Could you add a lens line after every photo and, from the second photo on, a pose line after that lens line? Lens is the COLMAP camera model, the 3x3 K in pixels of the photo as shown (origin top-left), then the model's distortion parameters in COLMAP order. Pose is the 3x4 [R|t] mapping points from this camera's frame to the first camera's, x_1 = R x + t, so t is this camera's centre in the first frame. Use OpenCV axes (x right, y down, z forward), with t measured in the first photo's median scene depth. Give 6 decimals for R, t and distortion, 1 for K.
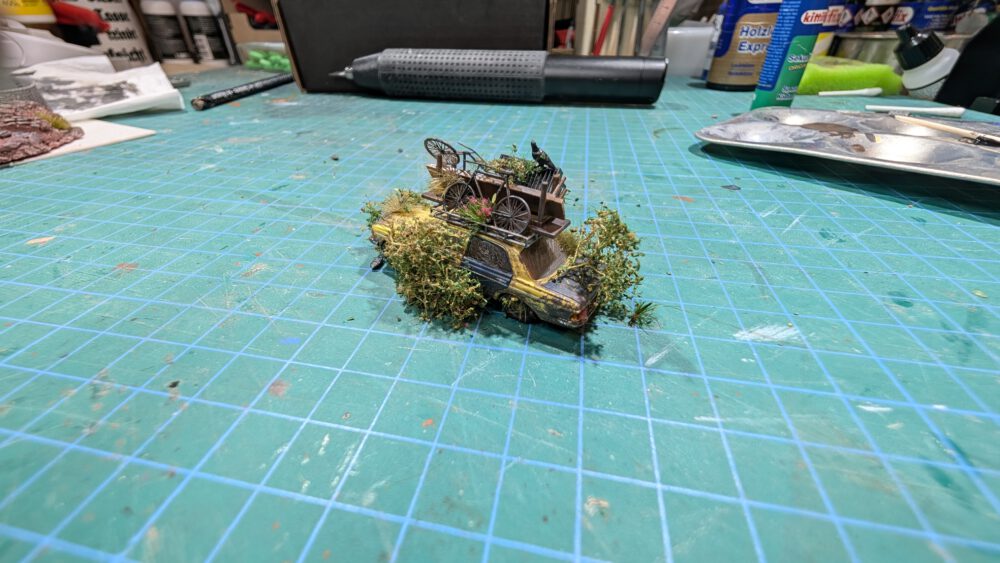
lens RADIAL K [[377.4, 0, 500.0], [0, 377.4, 281.5], [0, 0, 1]] dist [-0.000126, -0.000371]
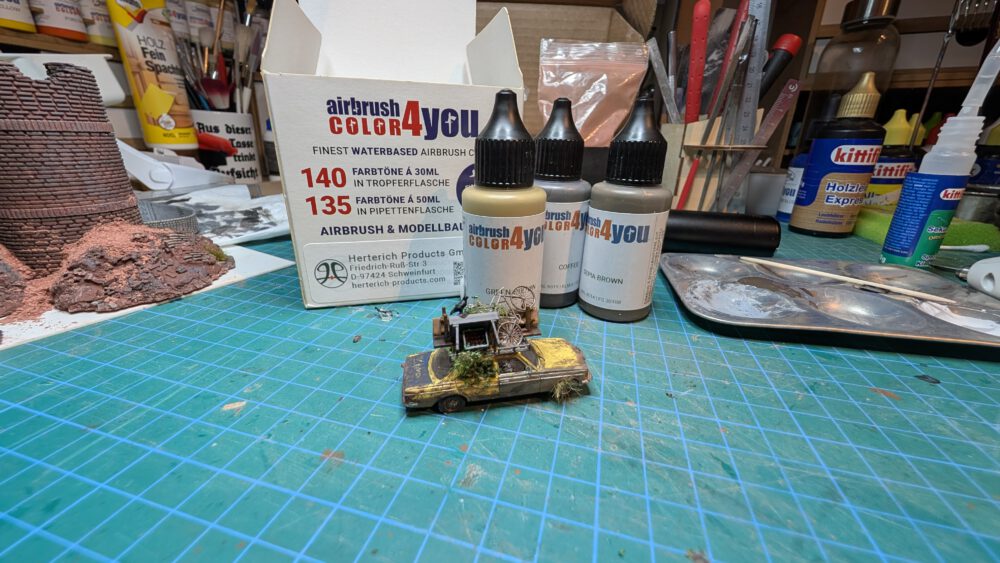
lens RADIAL K [[377.4, 0, 500.0], [0, 377.4, 281.5], [0, 0, 1]] dist [-0.000126, -0.000371]
pose [[0.996221, 0.054810, -0.067371, -0.206737], [-0.069457, 0.968498, -0.239140, -0.103210], [0.052141, 0.242915, 0.968645, -0.001152]]
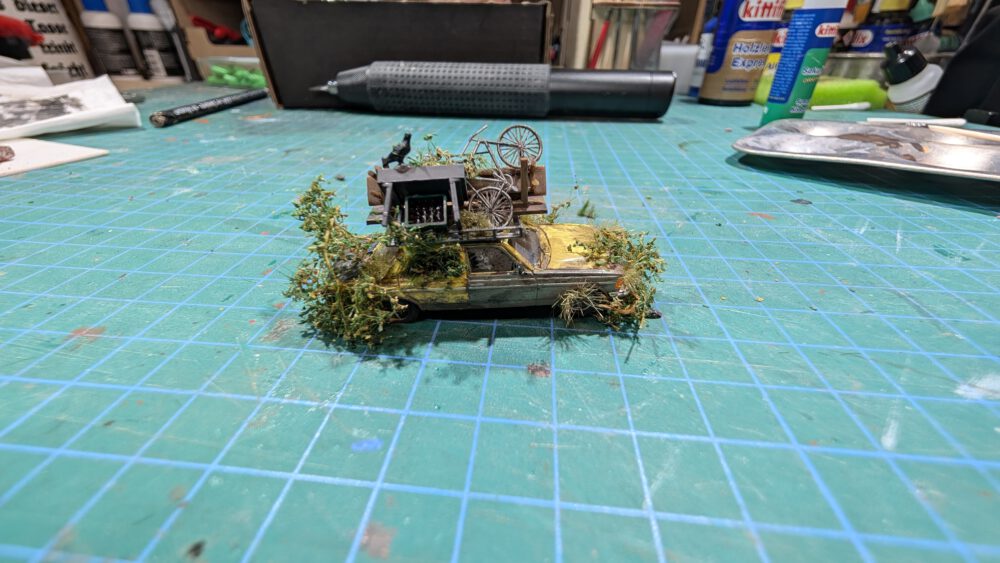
lens RADIAL K [[377.4, 0, 500.0], [0, 377.4, 281.5], [0, 0, 1]] dist [-0.000126, -0.000371]
pose [[0.995463, -0.041183, 0.085779, -0.108885], [0.045118, 0.997993, -0.044441, -0.026995], [-0.083777, 0.048110, 0.995322, 0.089550]]
